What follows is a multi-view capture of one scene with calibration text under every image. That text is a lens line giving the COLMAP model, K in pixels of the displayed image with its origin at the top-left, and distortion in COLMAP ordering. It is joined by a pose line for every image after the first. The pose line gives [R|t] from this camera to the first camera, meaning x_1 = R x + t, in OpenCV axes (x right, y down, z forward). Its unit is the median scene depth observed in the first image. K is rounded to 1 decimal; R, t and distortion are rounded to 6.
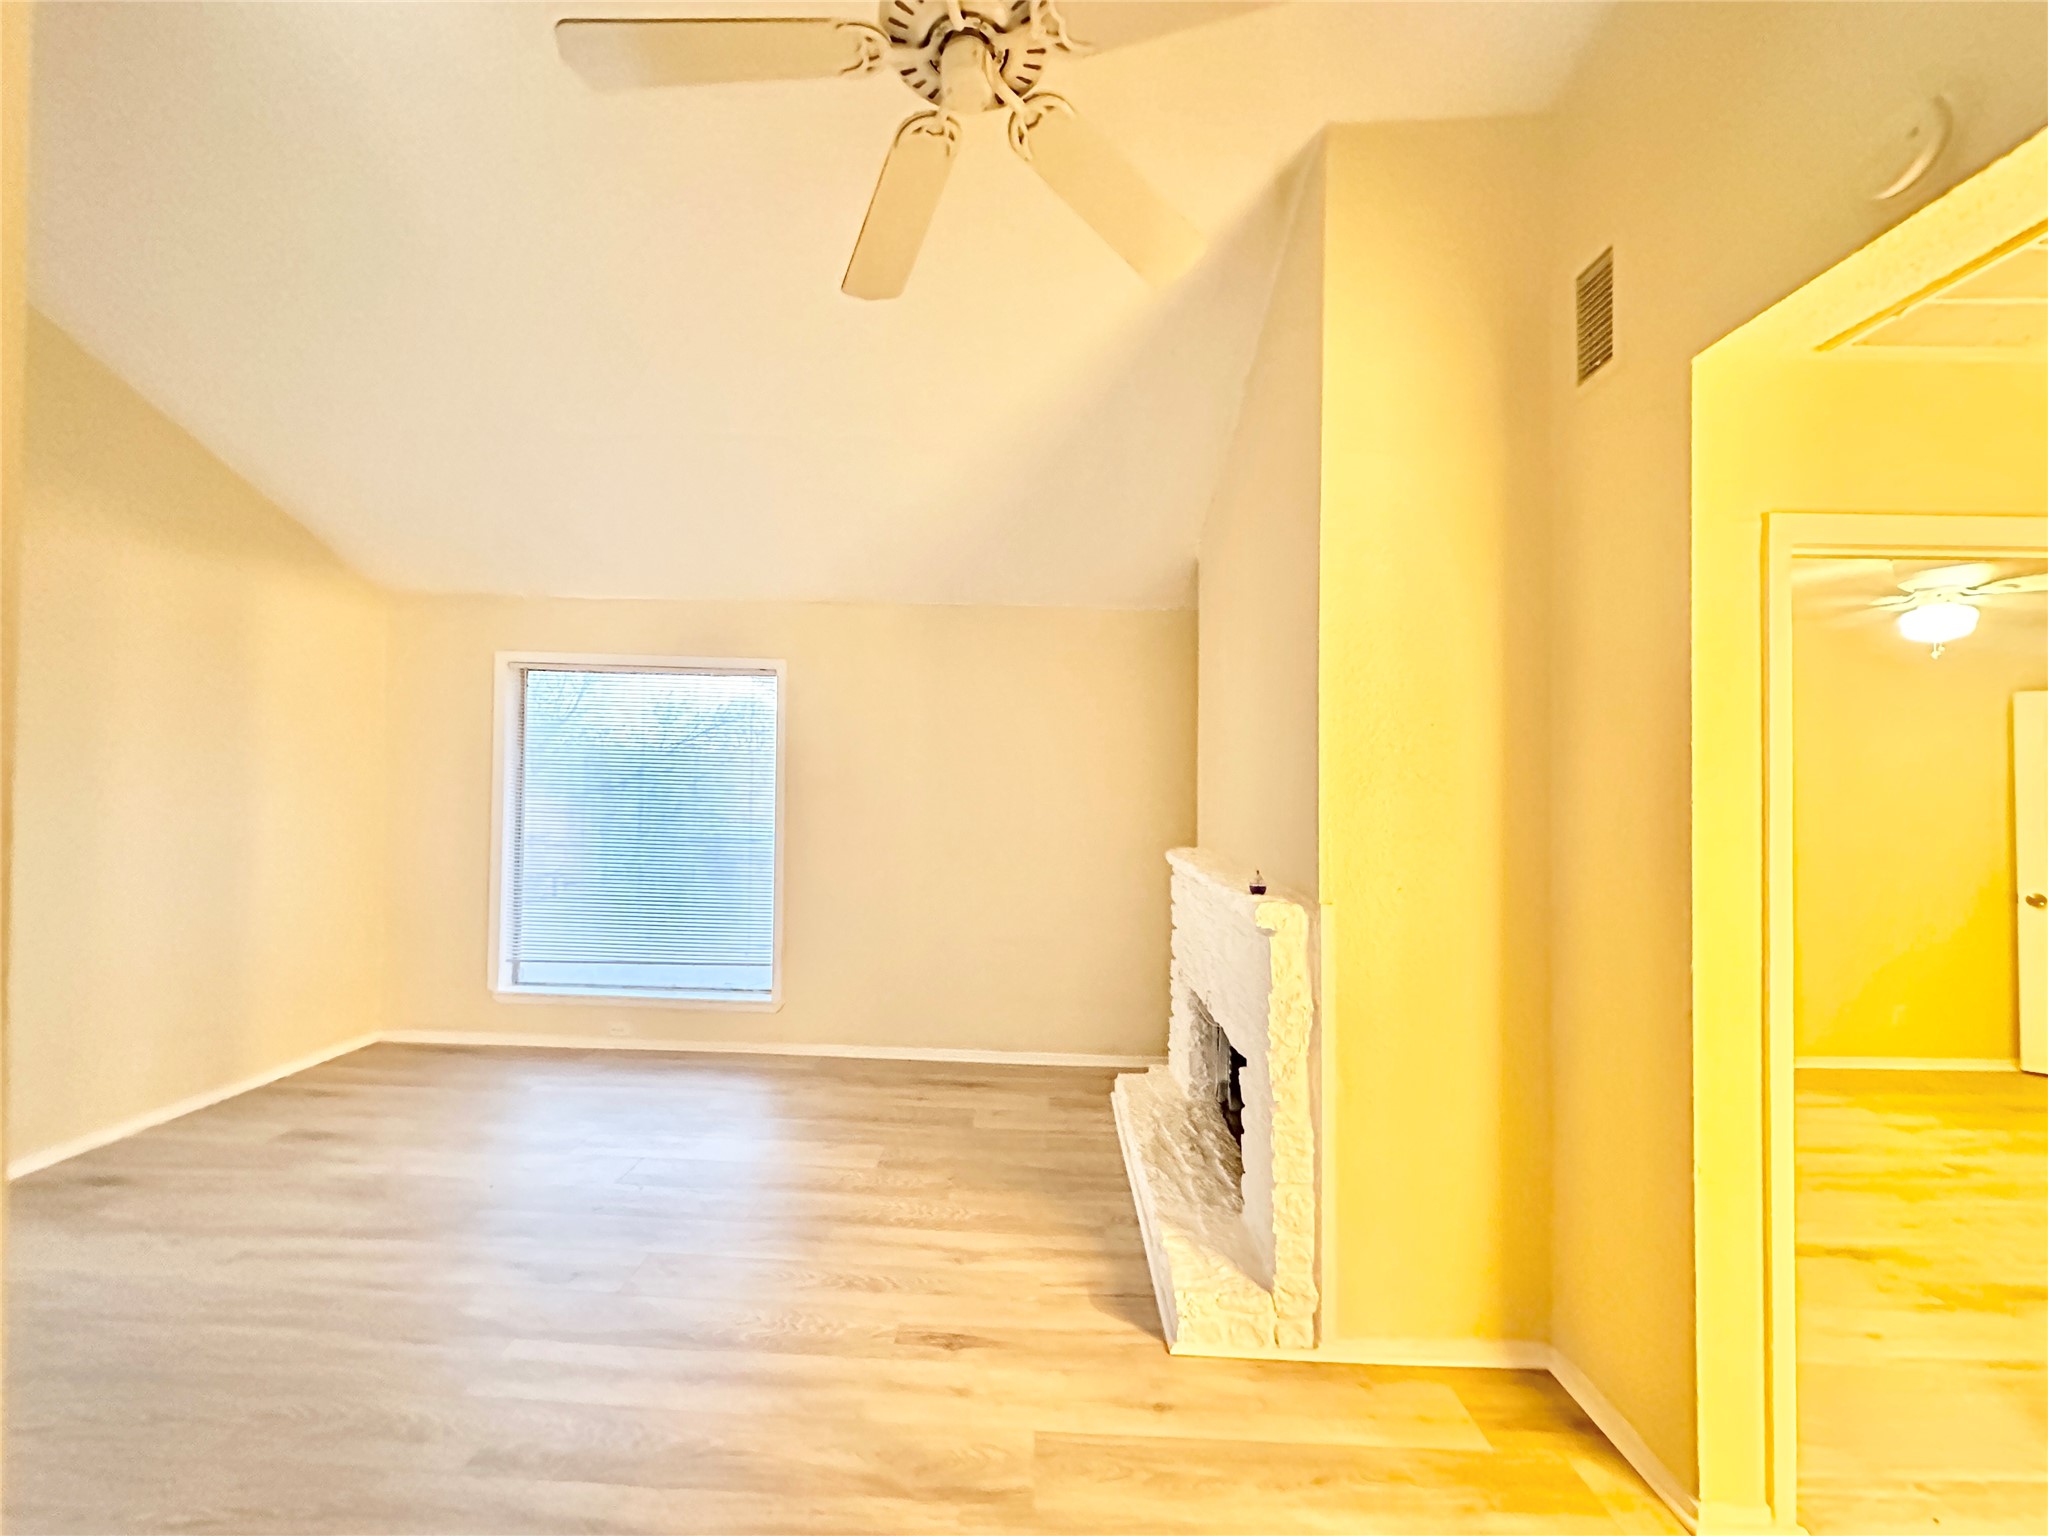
lens RADIAL K [[808.6, 0, 1021.5], [0, 808.6, 766.7], [0, 0, 1]] dist [-0.001896, -0.000246]
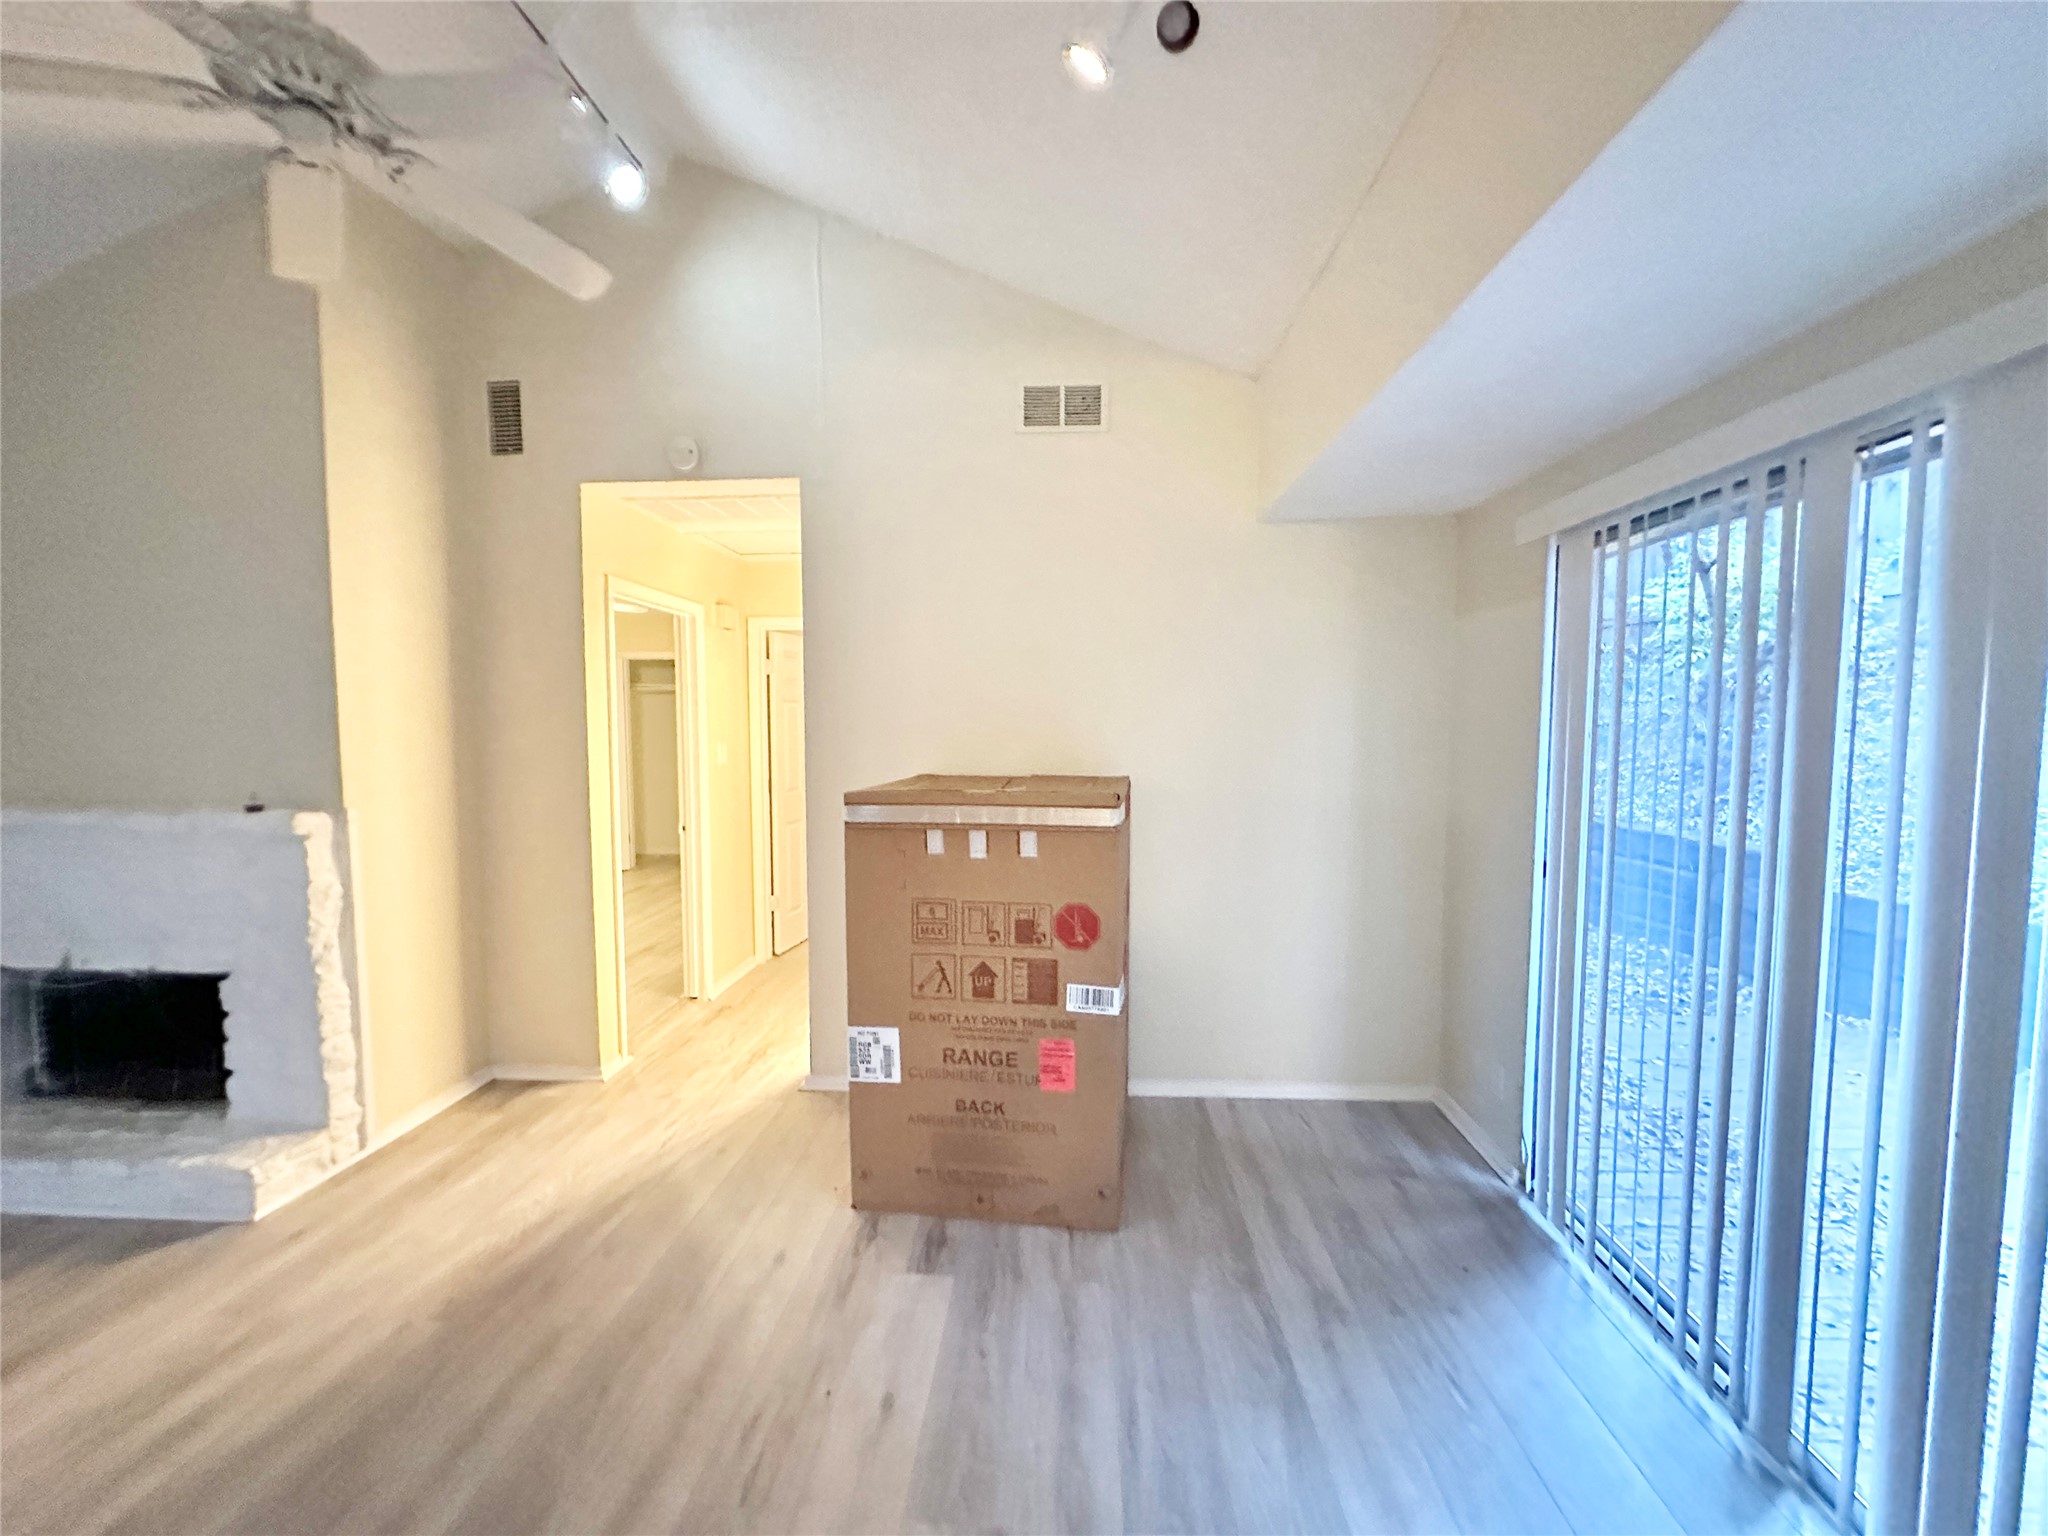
lens RADIAL K [[808.6, 0, 1021.5], [0, 808.6, 766.7], [0, 0, 1]] dist [-0.001896, -0.000246]
pose [[0.039698, -0.072497, 0.996578, -0.819353], [-0.019704, 0.997114, 0.073321, -0.005230], [-0.999017, -0.022547, 0.038155, -0.087271]]
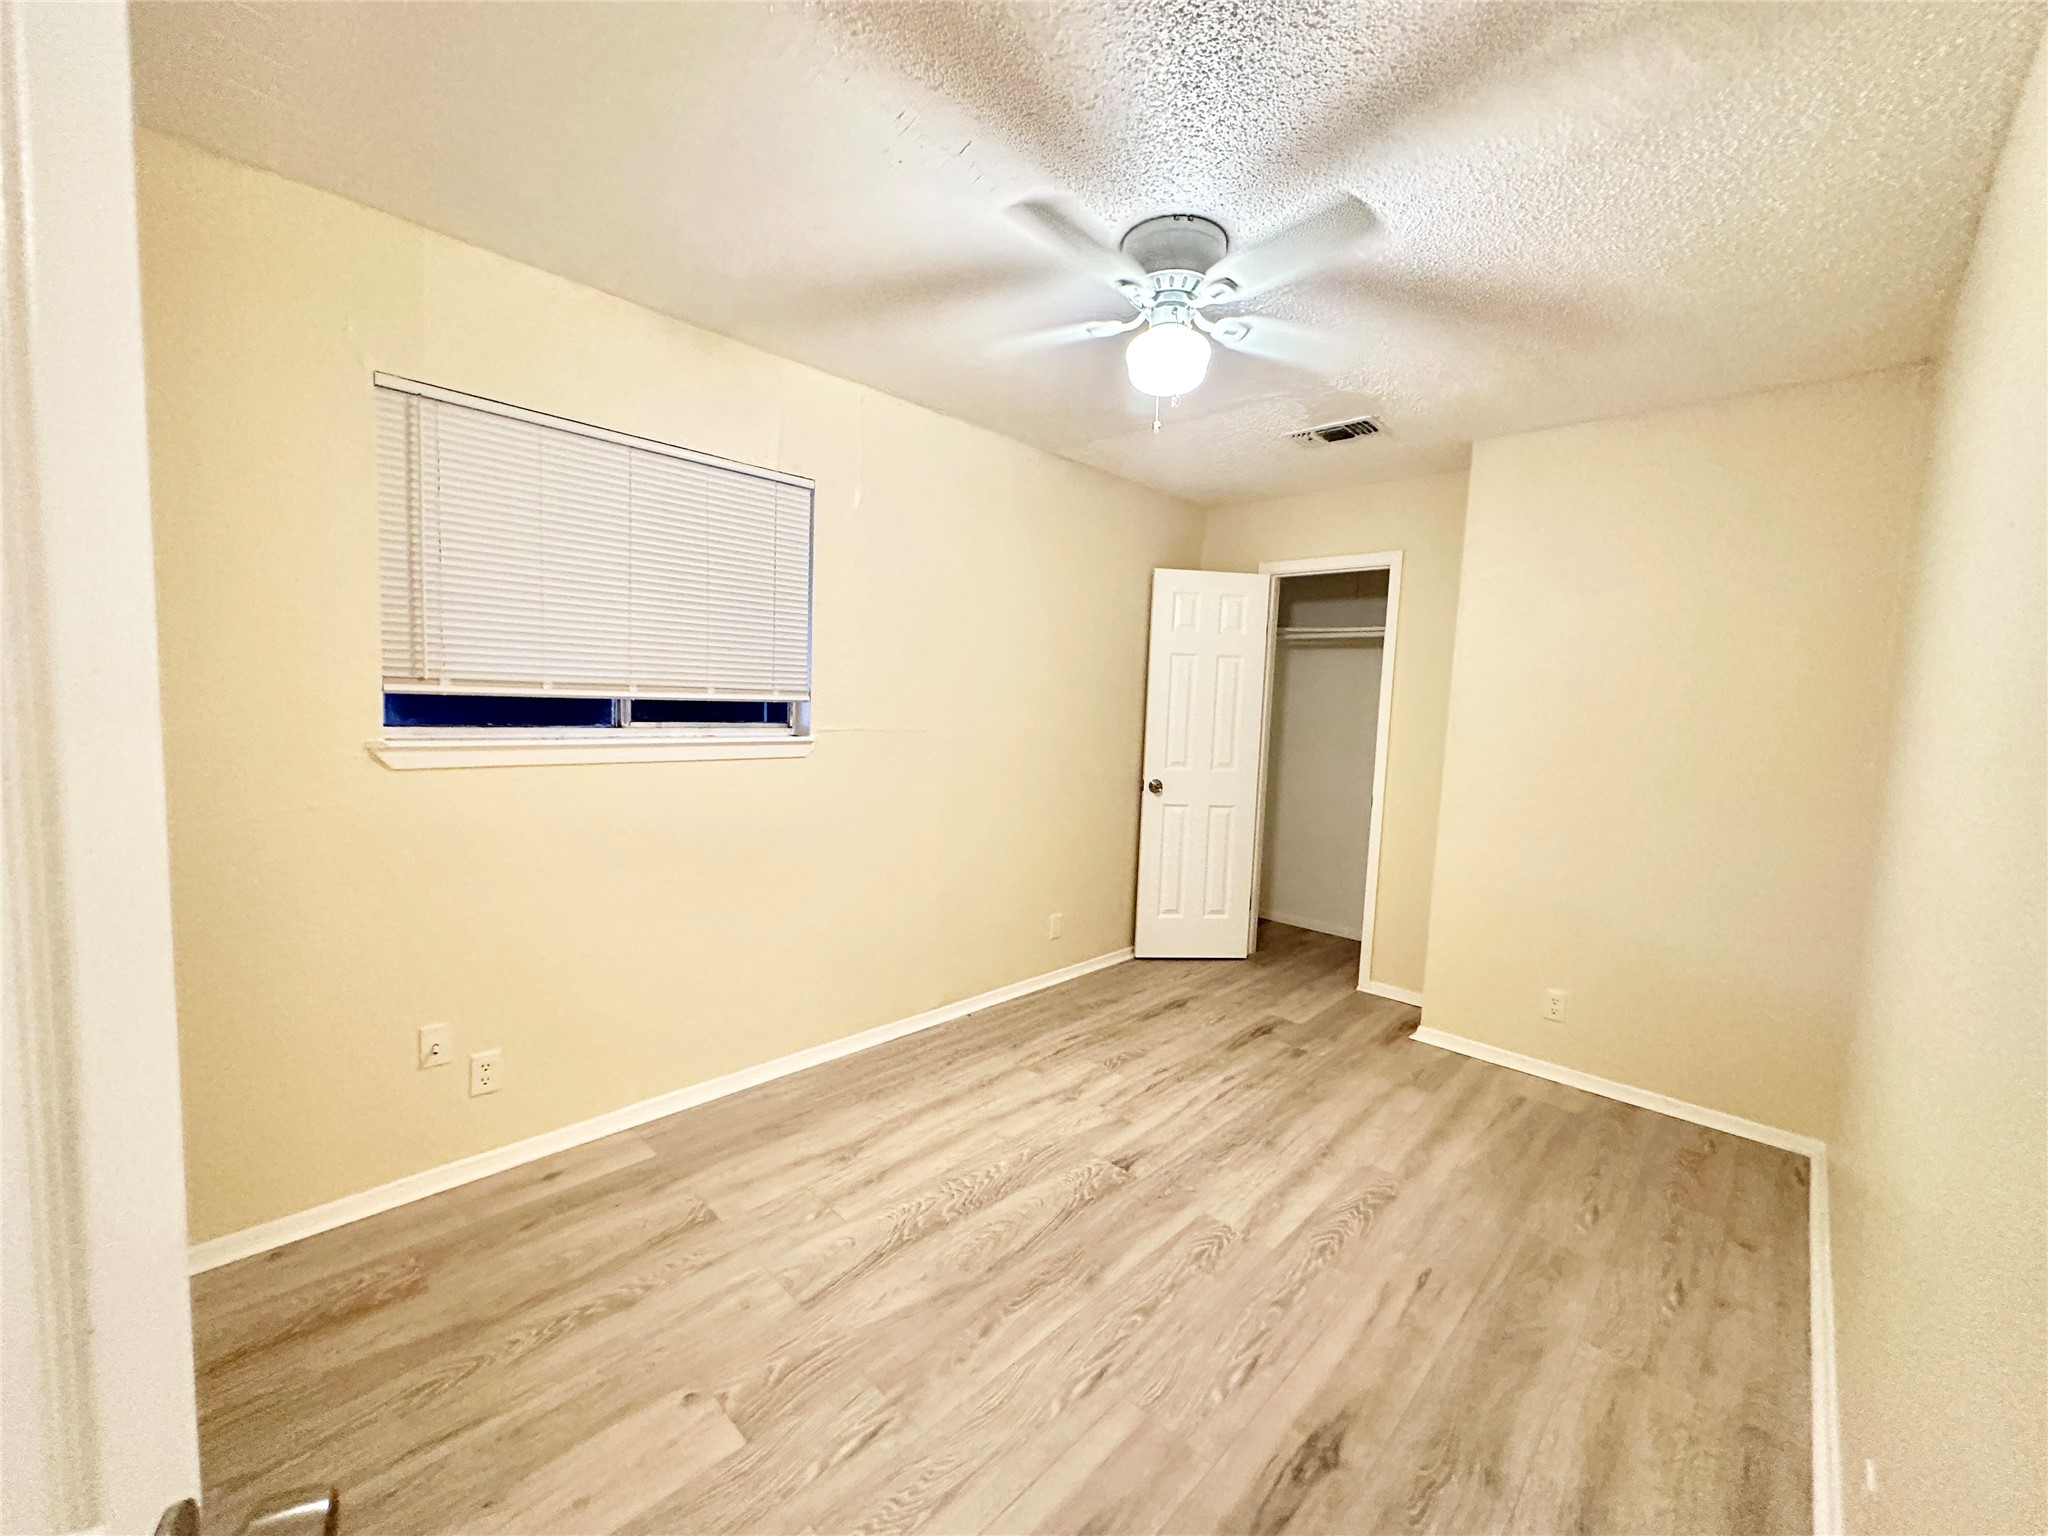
lens RADIAL K [[808.6, 0, 1021.5], [0, 808.6, 766.7], [0, 0, 1]] dist [-0.001896, -0.000246]
pose [[0.684612, -0.043071, 0.727634, 0.858180], [-0.045633, 0.993762, 0.101759, 0.098403], [-0.727478, -0.102869, 0.678376, 0.896622]]
